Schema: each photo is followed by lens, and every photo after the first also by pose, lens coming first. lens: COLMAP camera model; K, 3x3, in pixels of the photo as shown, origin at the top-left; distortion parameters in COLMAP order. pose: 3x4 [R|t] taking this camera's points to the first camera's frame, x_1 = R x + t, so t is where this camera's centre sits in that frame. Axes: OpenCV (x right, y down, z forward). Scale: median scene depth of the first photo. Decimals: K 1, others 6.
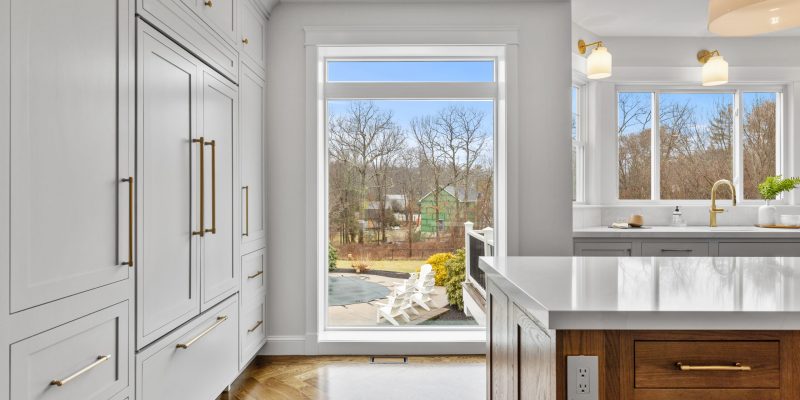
lens RADIAL K [[448.7, 0, 400.0], [0, 448.7, 200.0], [0, 0, 1]] dist [0.001106, 0.000323]
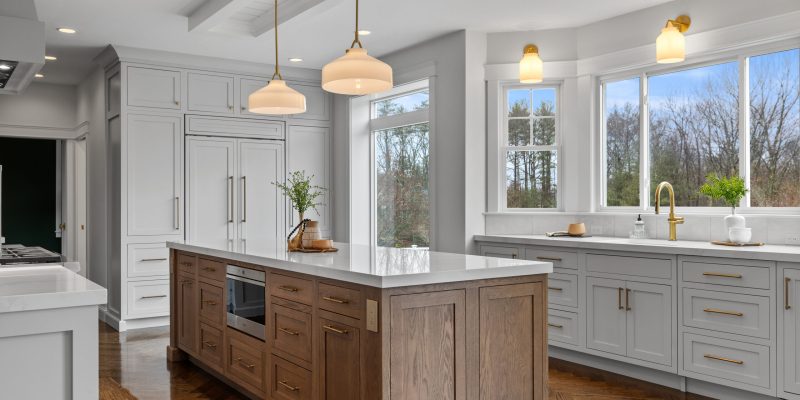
lens RADIAL K [[668.4, 0, 400.0], [0, 668.4, 200.0], [0, 0, 1]] dist [-0.010081, -0.004233]
pose [[0.559635, -0.006277, -0.828715, 1.327497], [-0.001164, 0.999964, -0.008360, -0.001686], [0.828738, 0.005643, 0.559608, -0.051357]]
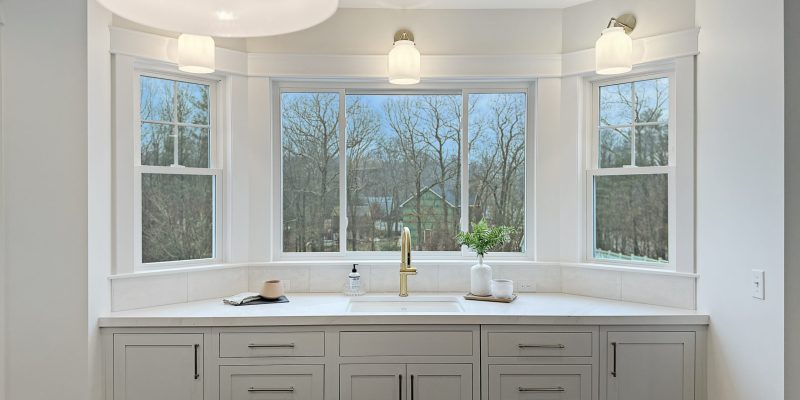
lens RADIAL K [[565.3, 0, 400.0], [0, 565.3, 200.0], [0, 0, 1]] dist [0.067277, -0.000799]
pose [[0.999993, -0.001050, 0.003681, 0.651390], [0.001062, 0.999994, -0.003171, -0.075263], [-0.003677, 0.003175, 0.999988, 0.155825]]
